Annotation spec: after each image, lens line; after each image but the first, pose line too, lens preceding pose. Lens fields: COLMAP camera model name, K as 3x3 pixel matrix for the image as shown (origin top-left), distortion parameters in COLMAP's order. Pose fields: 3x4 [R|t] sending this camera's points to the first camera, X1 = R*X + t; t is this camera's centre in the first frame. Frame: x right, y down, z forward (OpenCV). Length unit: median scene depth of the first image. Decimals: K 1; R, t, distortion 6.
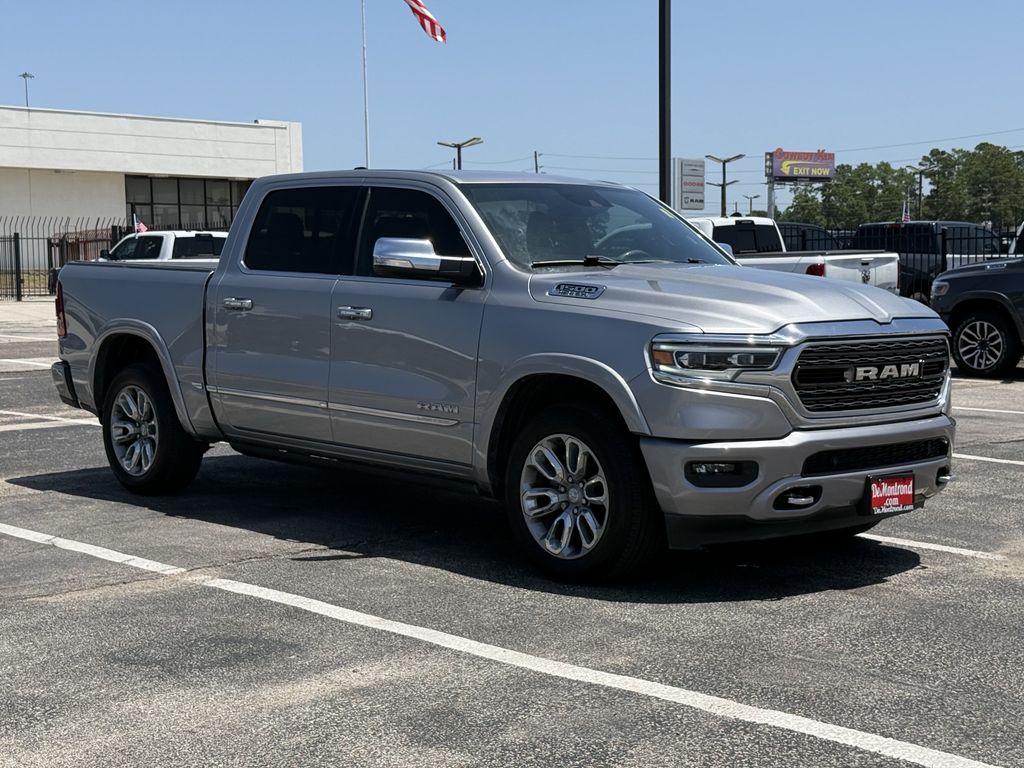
lens RADIAL K [[1699.9, 0, 512.0], [0, 1699.9, 384.0], [0, 0, 1]] dist [-0.175949, 2.331334]
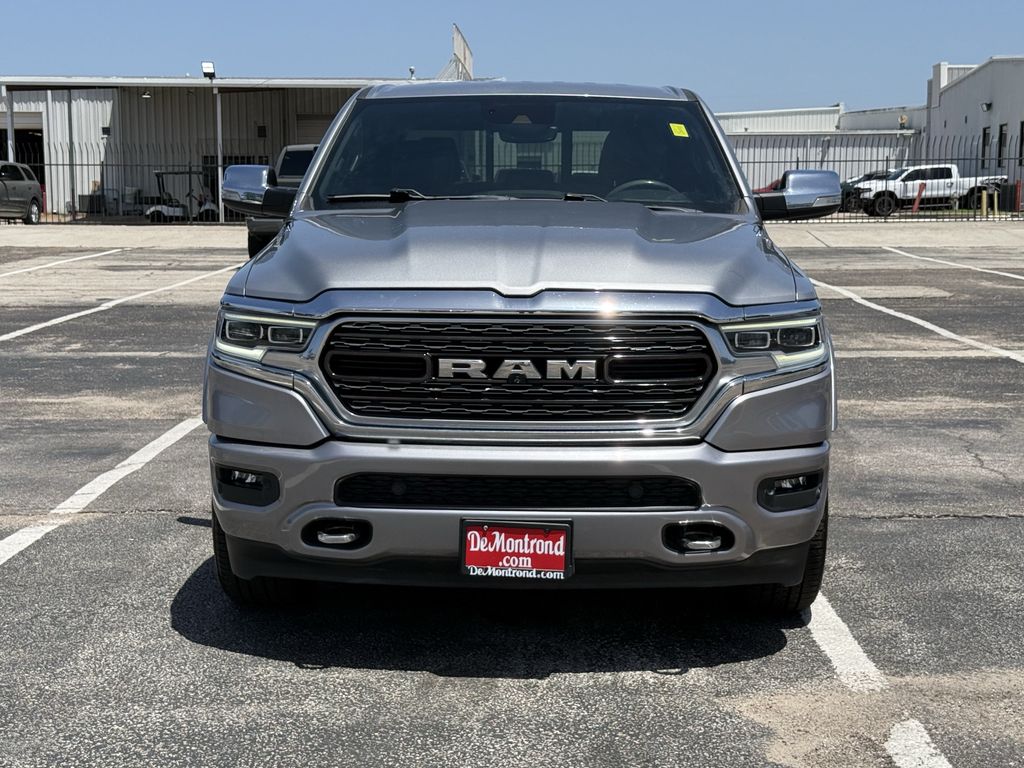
lens RADIAL K [[1699.9, 0, 512.0], [0, 1699.9, 384.0], [0, 0, 1]] dist [-0.175949, 2.331334]
pose [[0.718903, 0.090859, -0.689147, 0.684124], [-0.058106, 0.995806, 0.070675, -0.048572], [0.692678, -0.010765, 0.721167, 0.517043]]
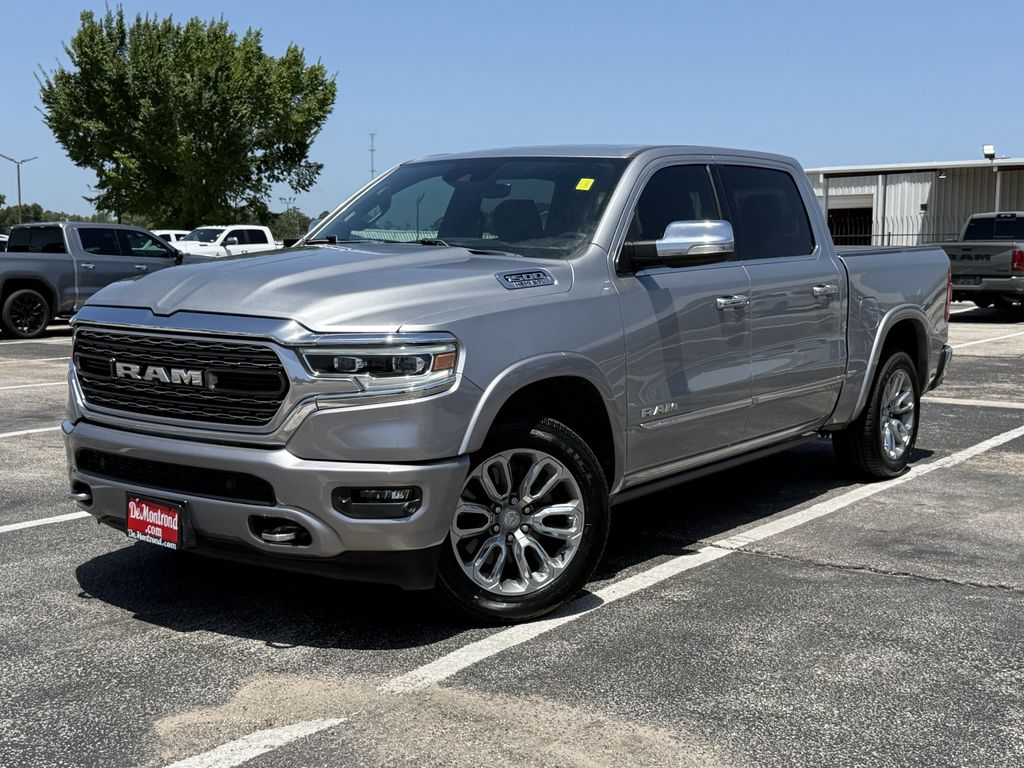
lens RADIAL K [[1358.2, 0, 512.0], [0, 1358.2, 384.0], [0, 0, 1]] dist [0.131111, -0.061692]
pose [[0.180093, 0.106260, -0.977893, 0.907644], [-0.082251, 0.992293, 0.092677, -0.078551], [0.980205, 0.063742, 0.187445, 1.047107]]
